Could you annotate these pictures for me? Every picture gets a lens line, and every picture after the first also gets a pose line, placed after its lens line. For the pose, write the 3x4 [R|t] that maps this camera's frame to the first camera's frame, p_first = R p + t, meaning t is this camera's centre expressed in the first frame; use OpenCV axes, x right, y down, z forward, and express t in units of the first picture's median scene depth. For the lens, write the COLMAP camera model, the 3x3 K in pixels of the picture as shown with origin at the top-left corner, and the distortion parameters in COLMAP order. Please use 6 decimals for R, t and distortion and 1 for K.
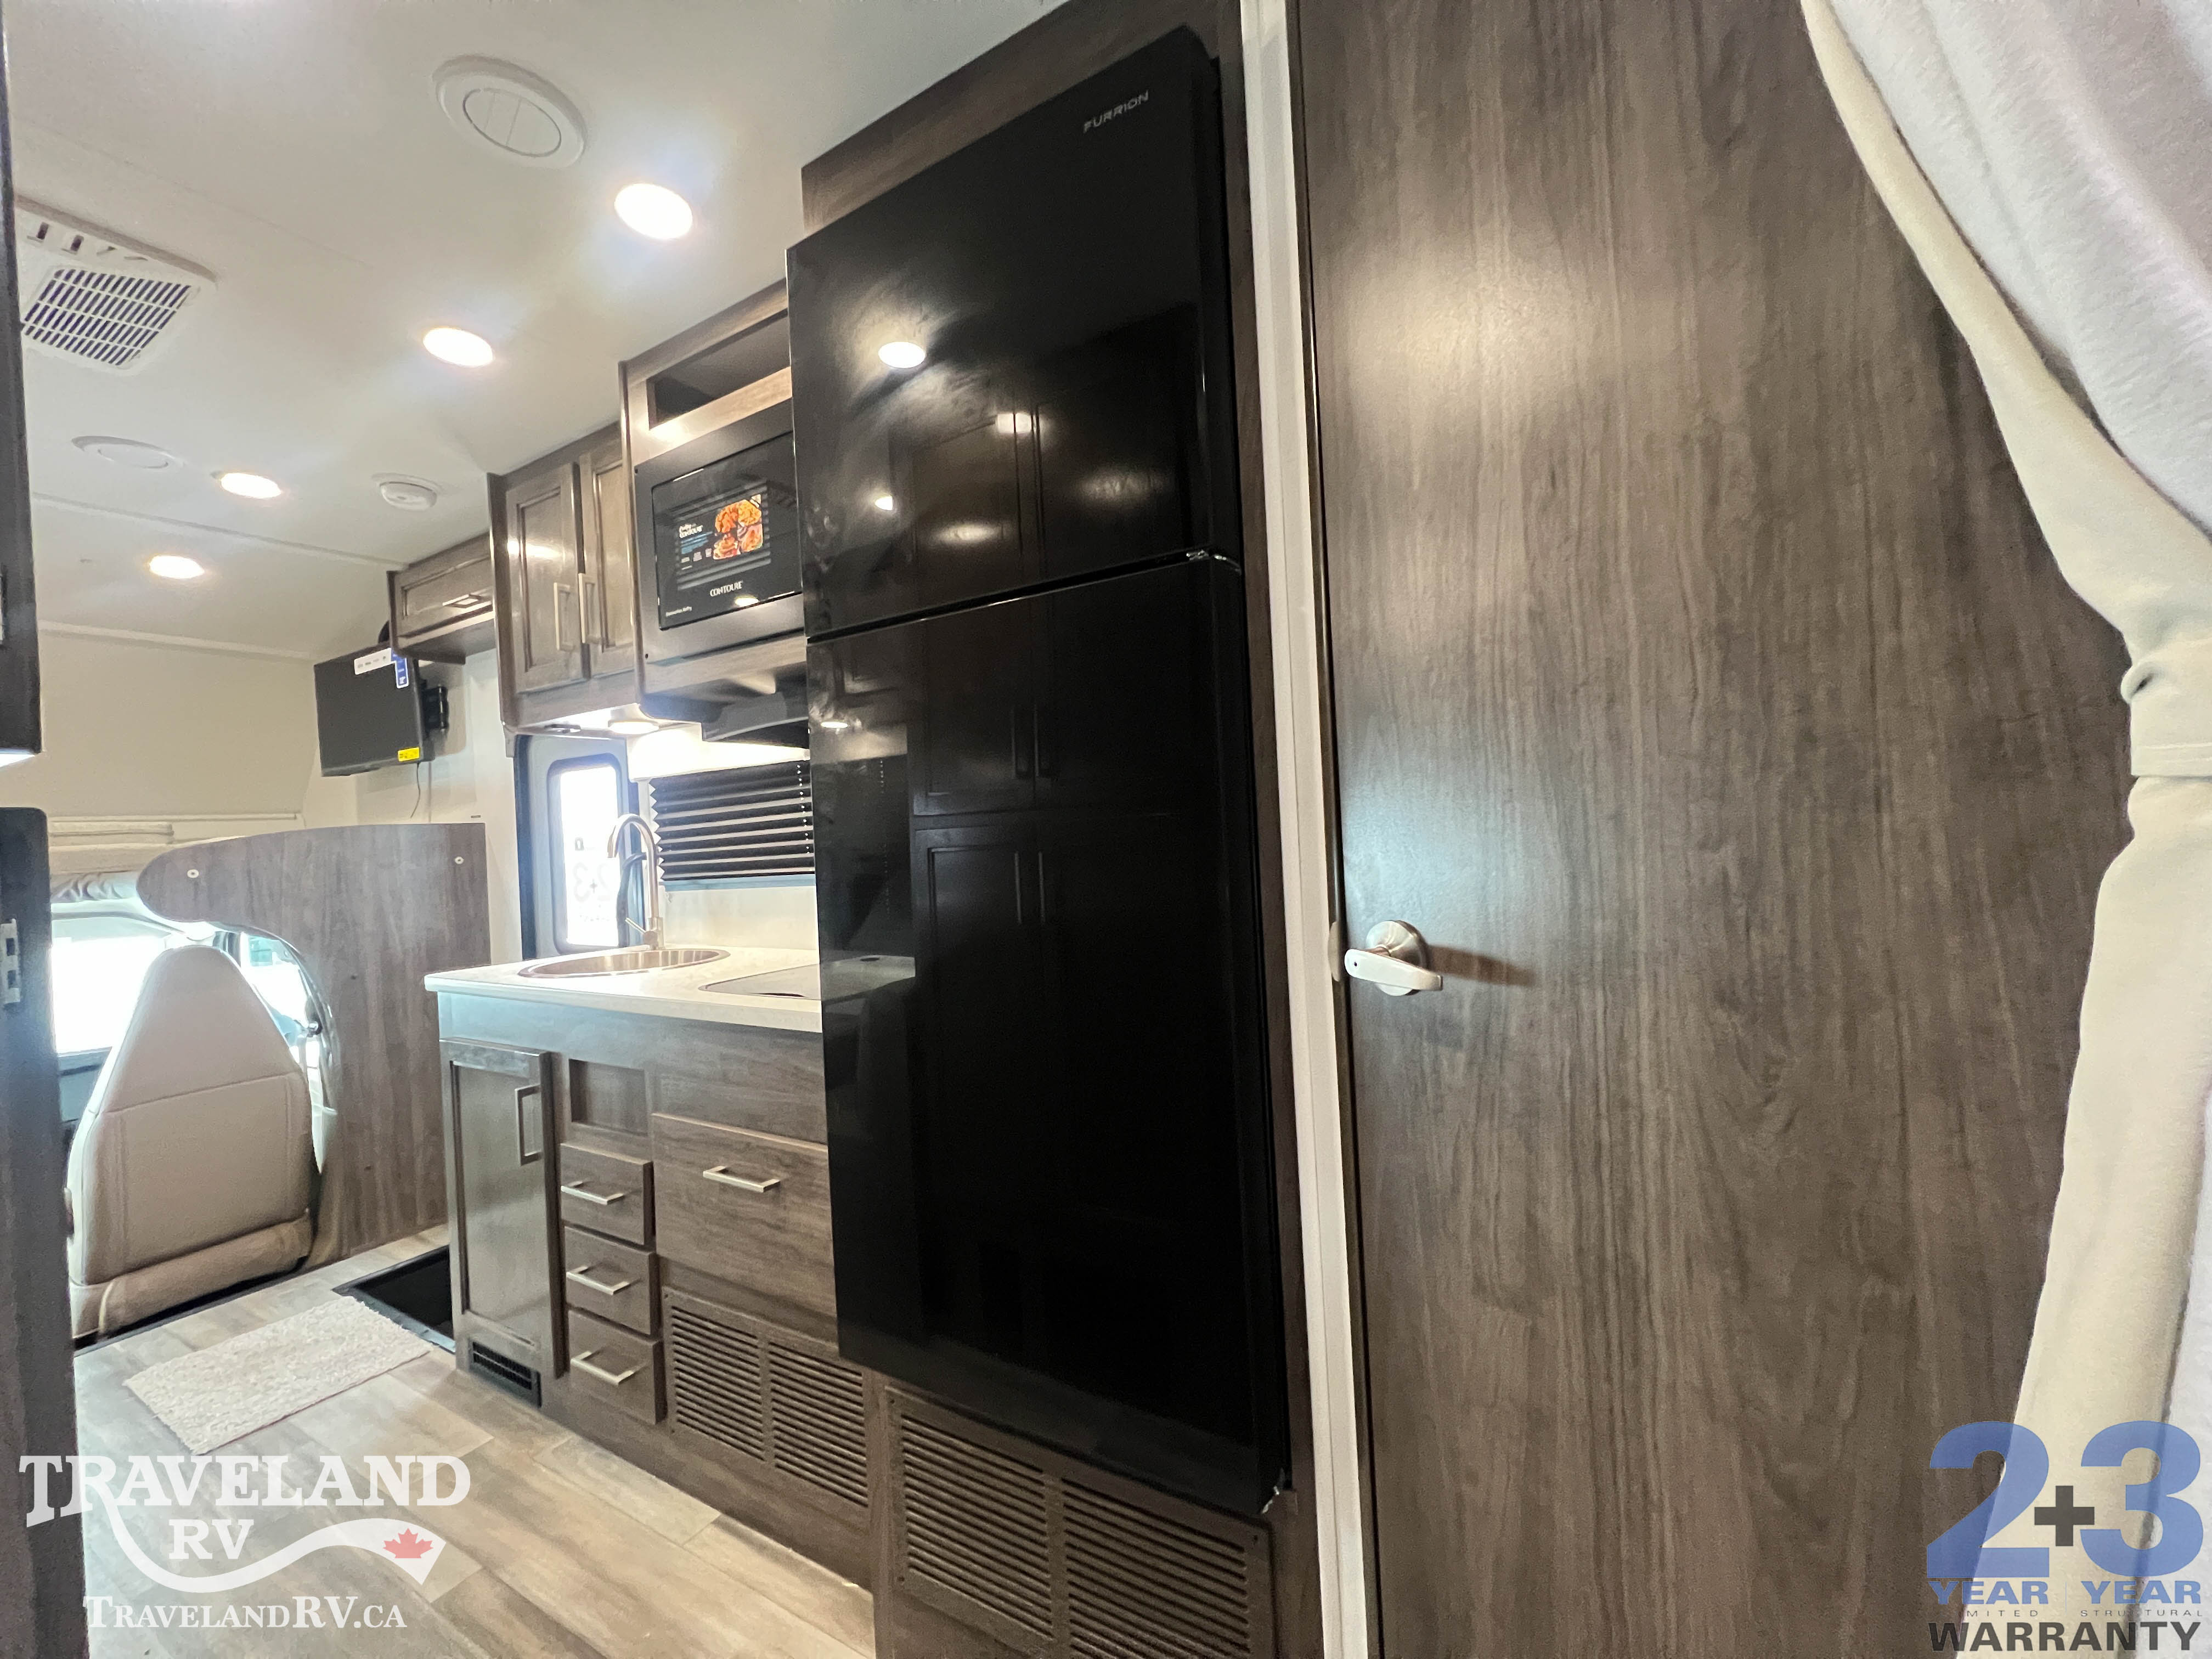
lens RADIAL K [[879.2, 0, 1104.2], [0, 879.2, 826.2], [0, 0, 1]] dist [-0.000367, 0.000202]
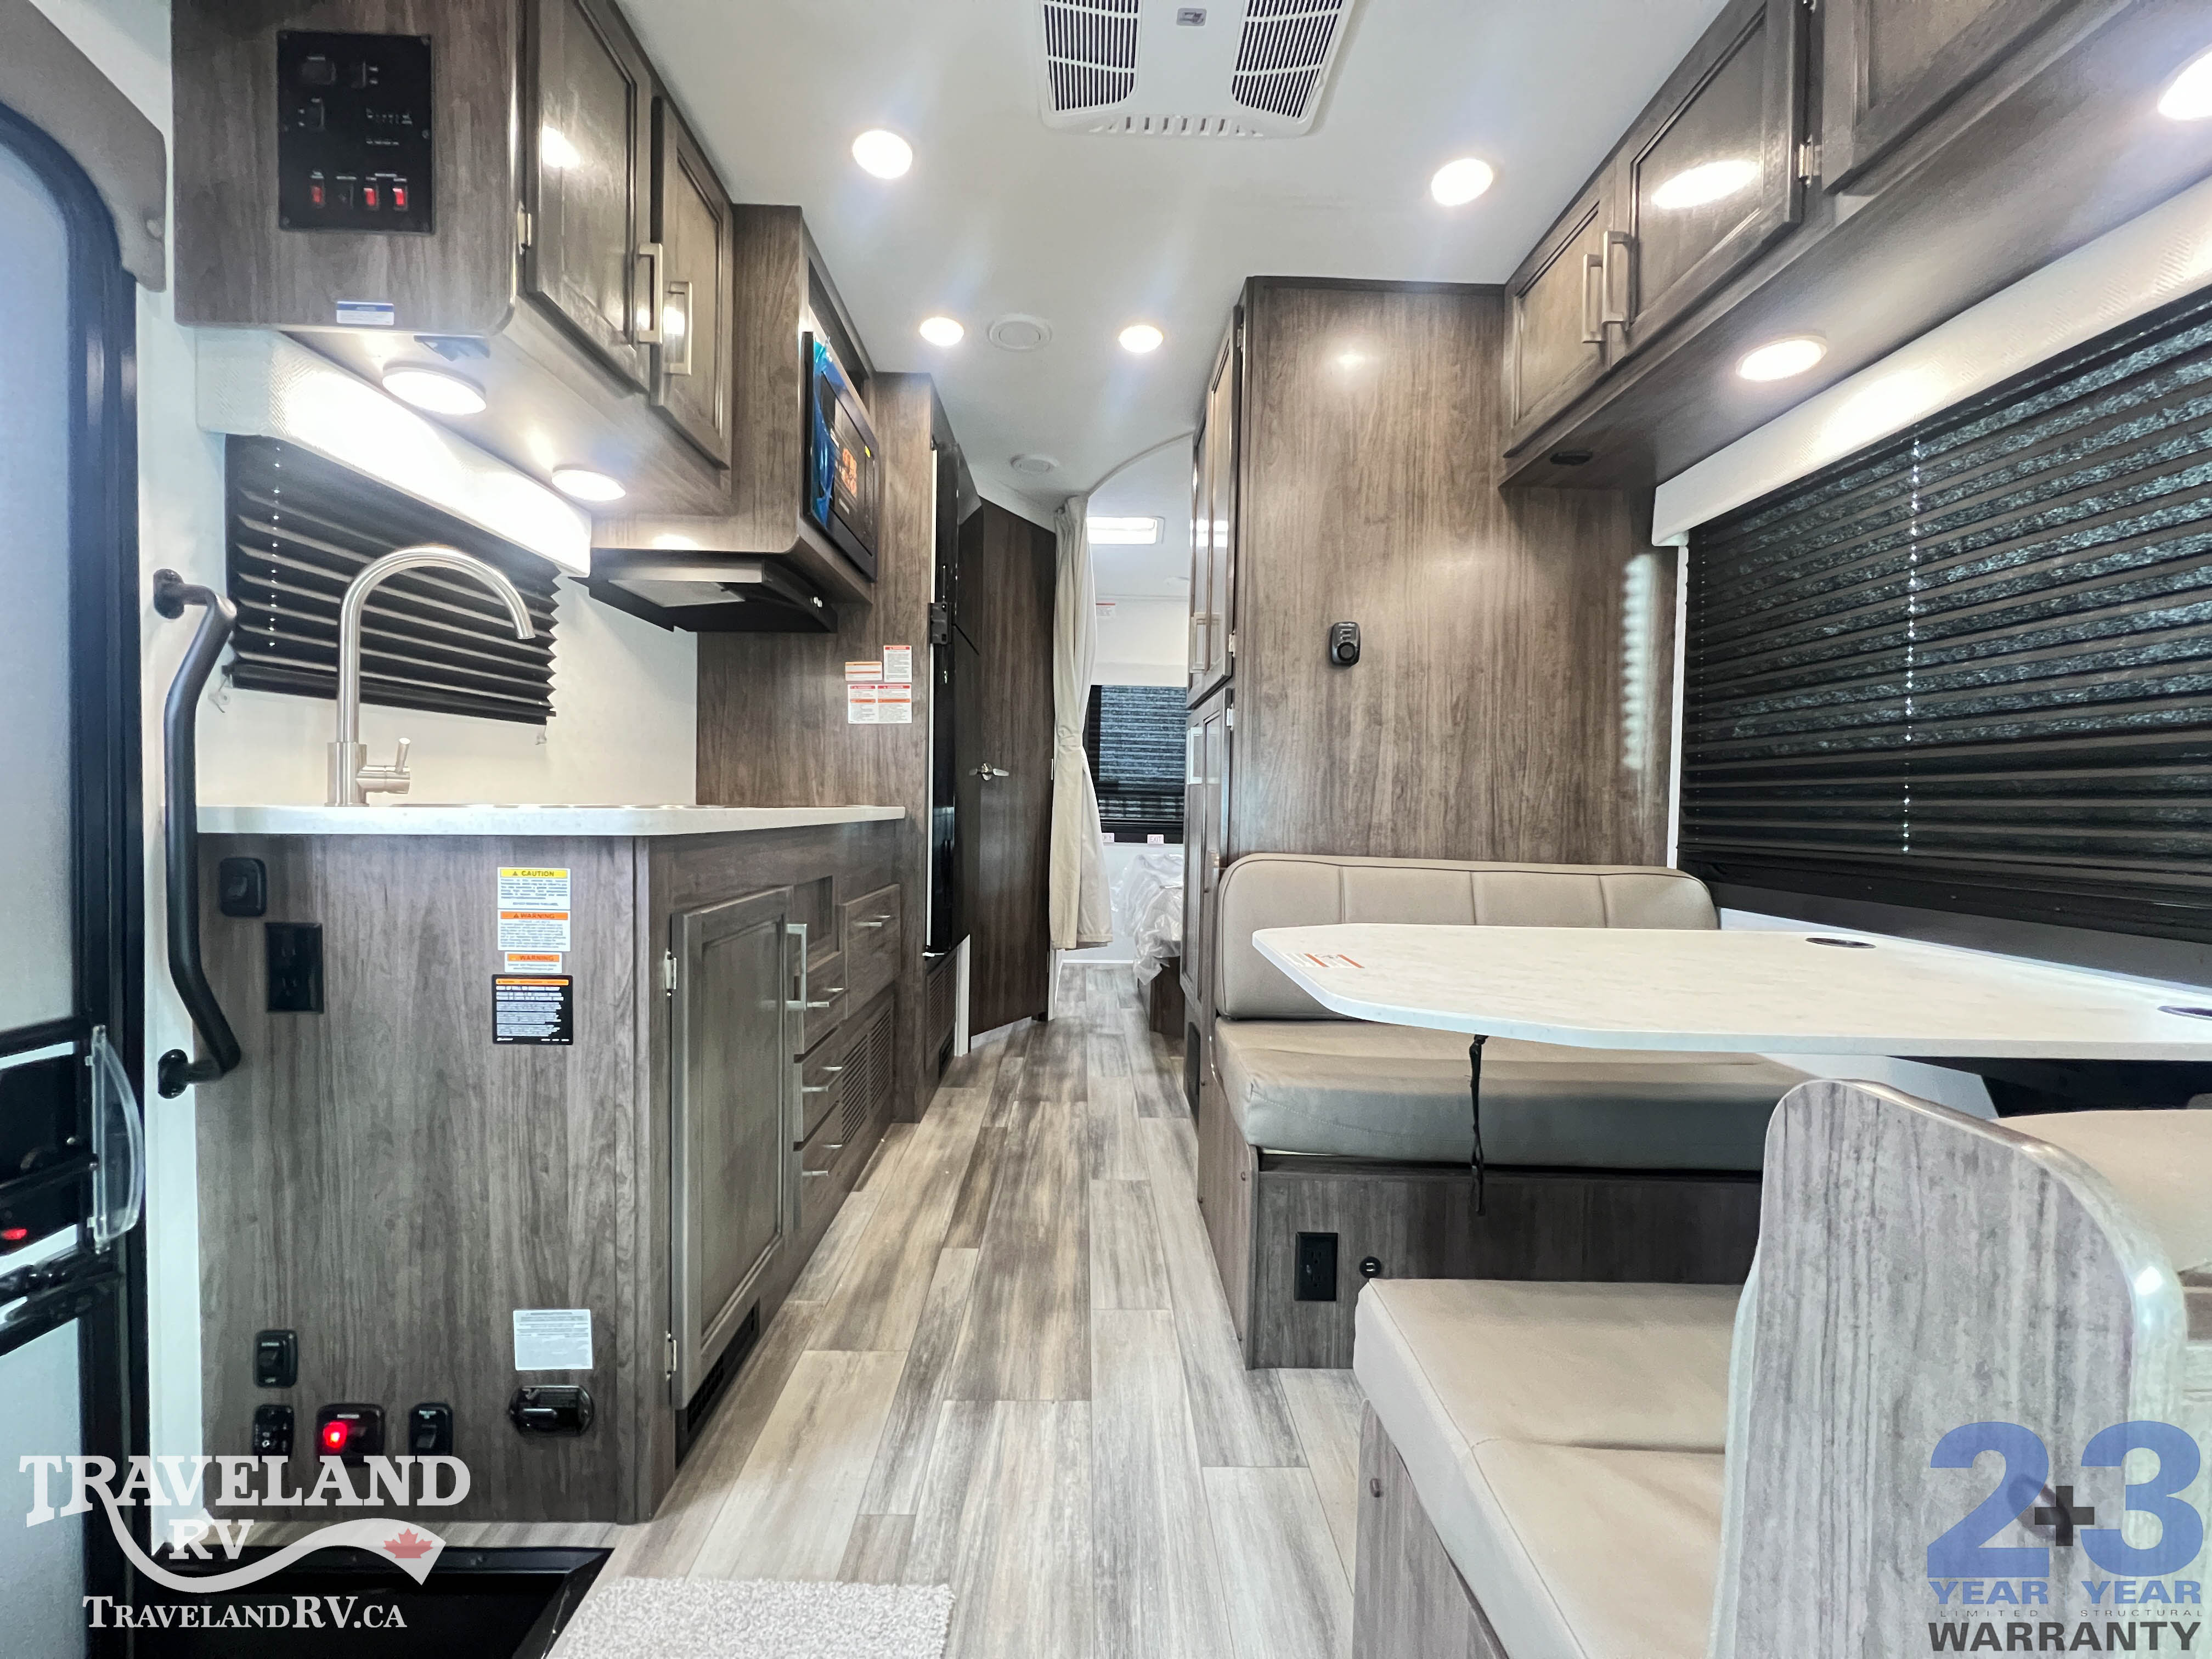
lens RADIAL K [[879.2, 0, 1102.6], [0, 879.2, 826.7], [0, 0, 1]] dist [-0.000367, 0.000202]
pose [[-0.521613, 0.020487, 0.852936, -1.206276], [0.006450, 0.999778, -0.020070, 0.170300], [-0.853158, -0.004968, -0.521629, 0.925356]]
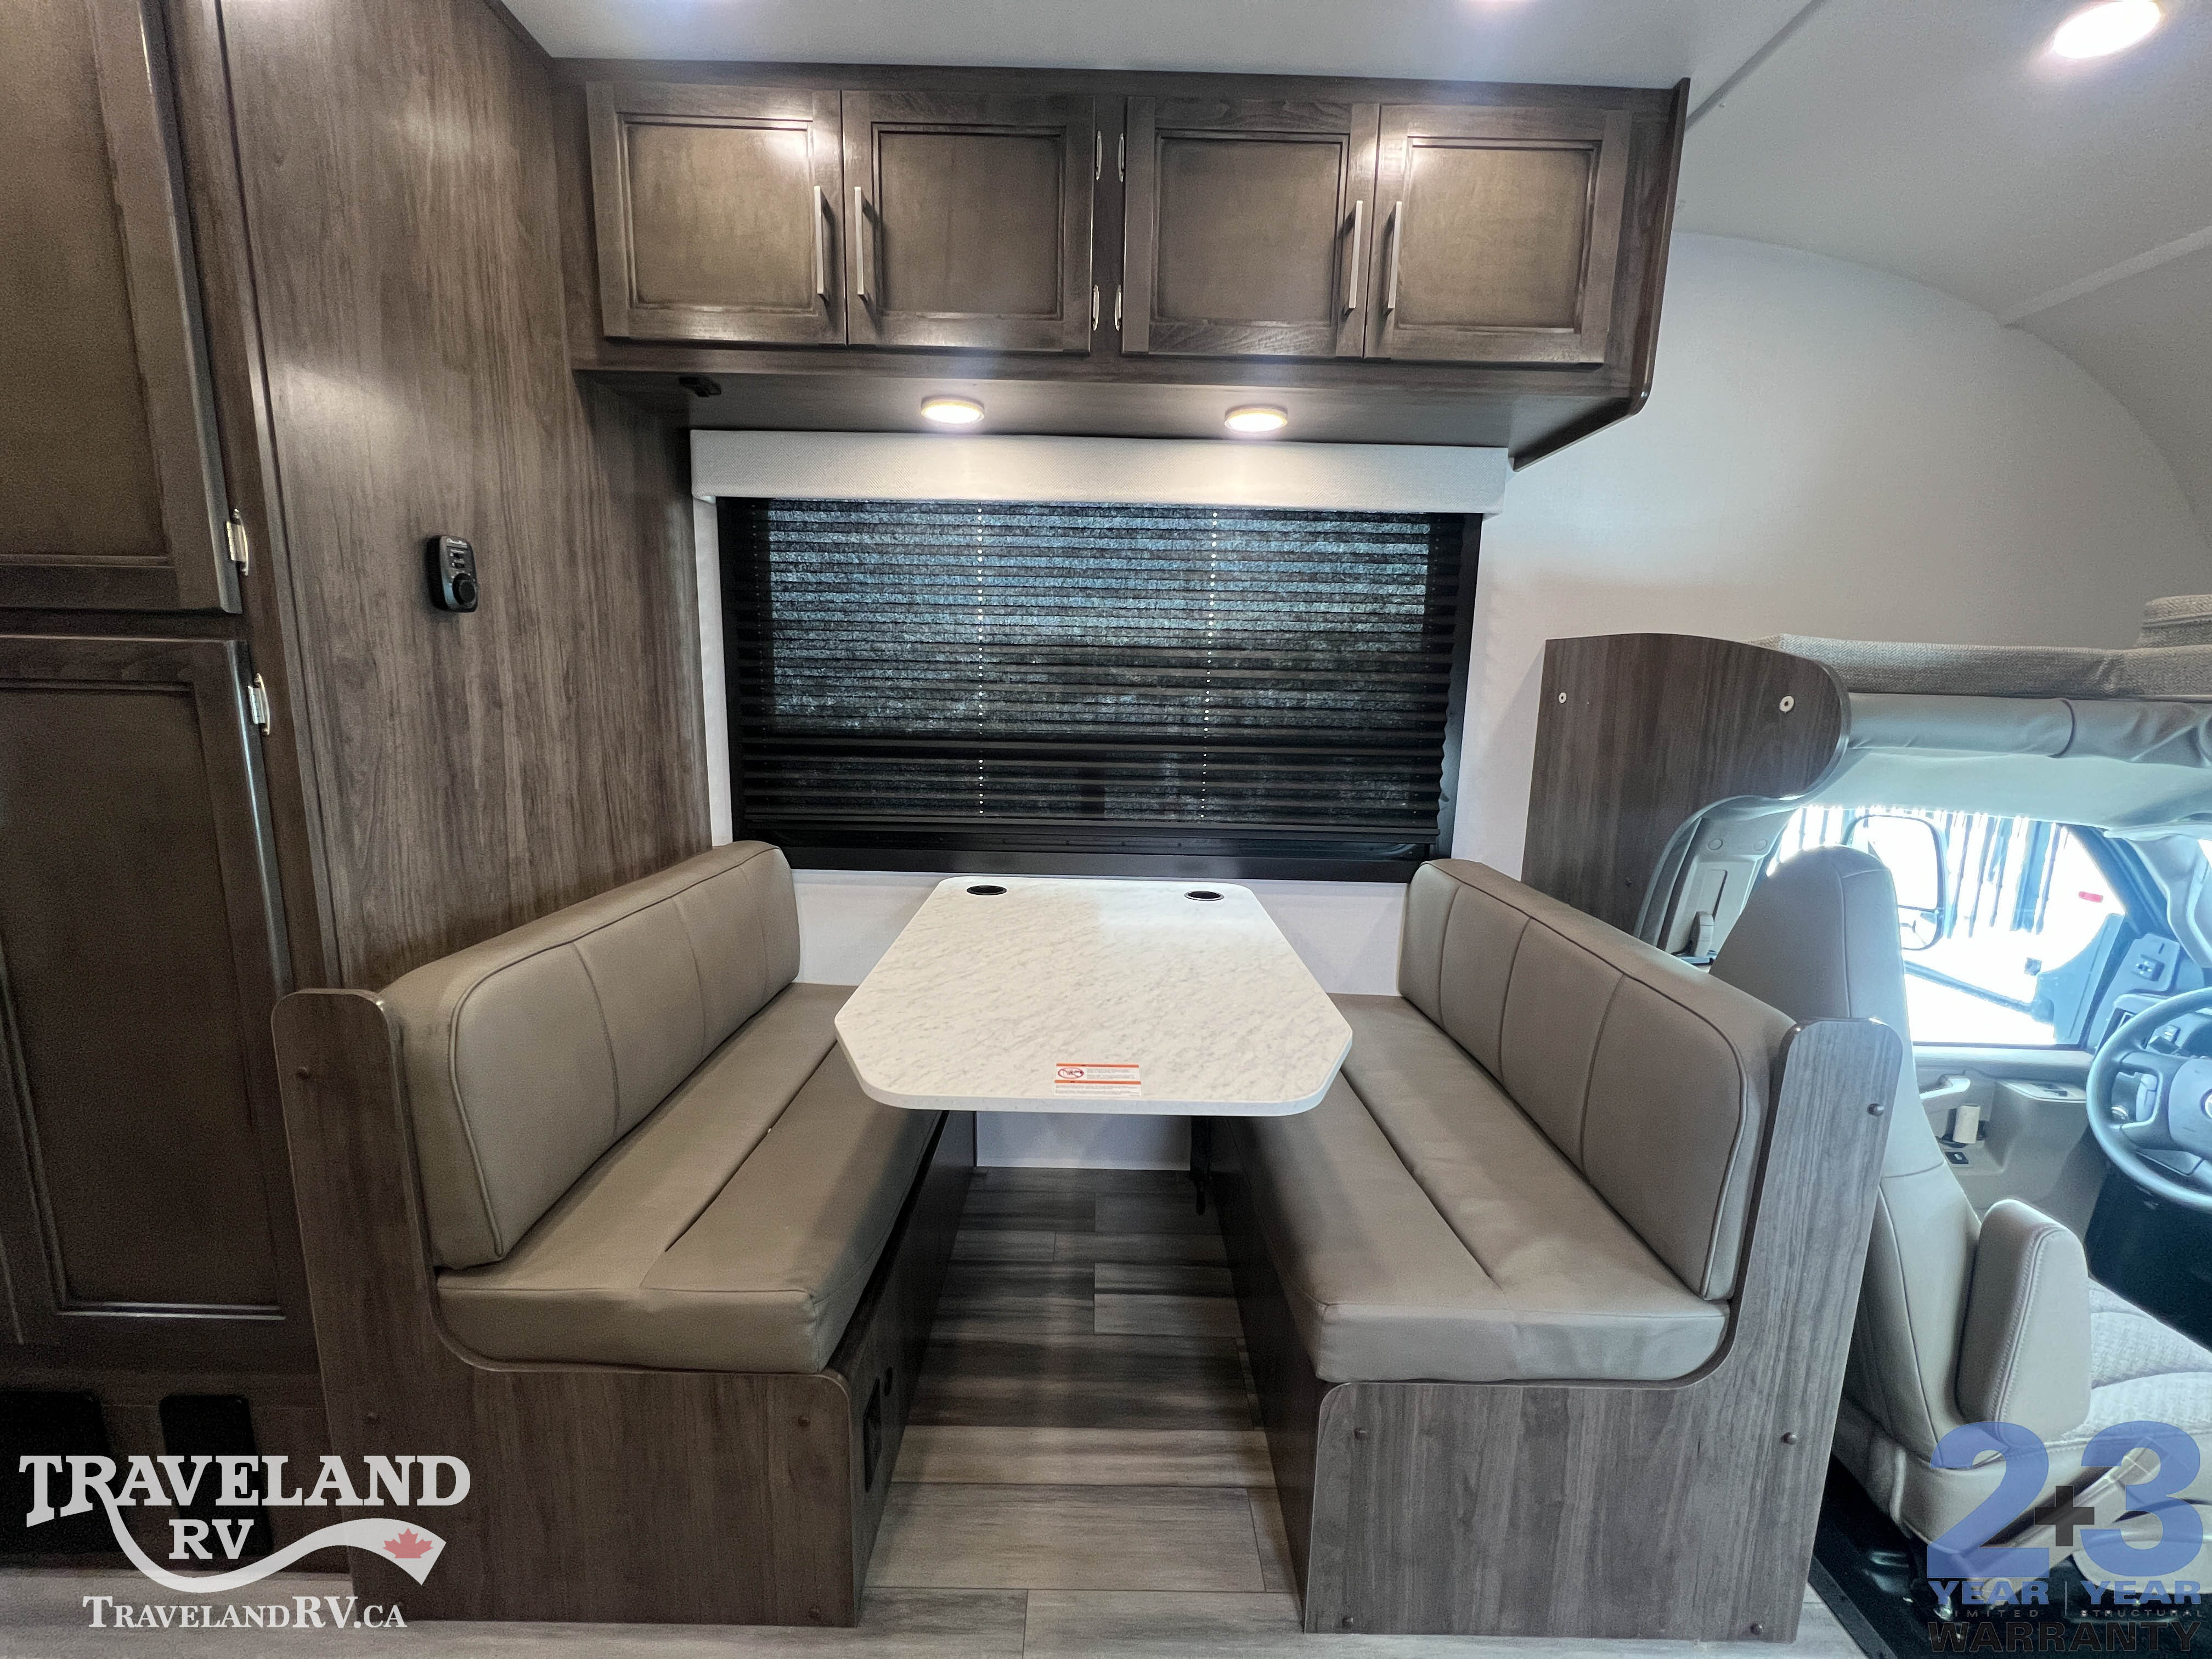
lens RADIAL K [[879.2, 0, 1102.4], [0, 879.2, 827.0], [0, 0, 1]] dist [-0.000367, 0.000202]
pose [[-0.861837, 0.117783, -0.493320, -0.645701], [0.023548, 0.980905, 0.193058, 0.027096], [0.506639, 0.154768, -0.848153, 0.916819]]
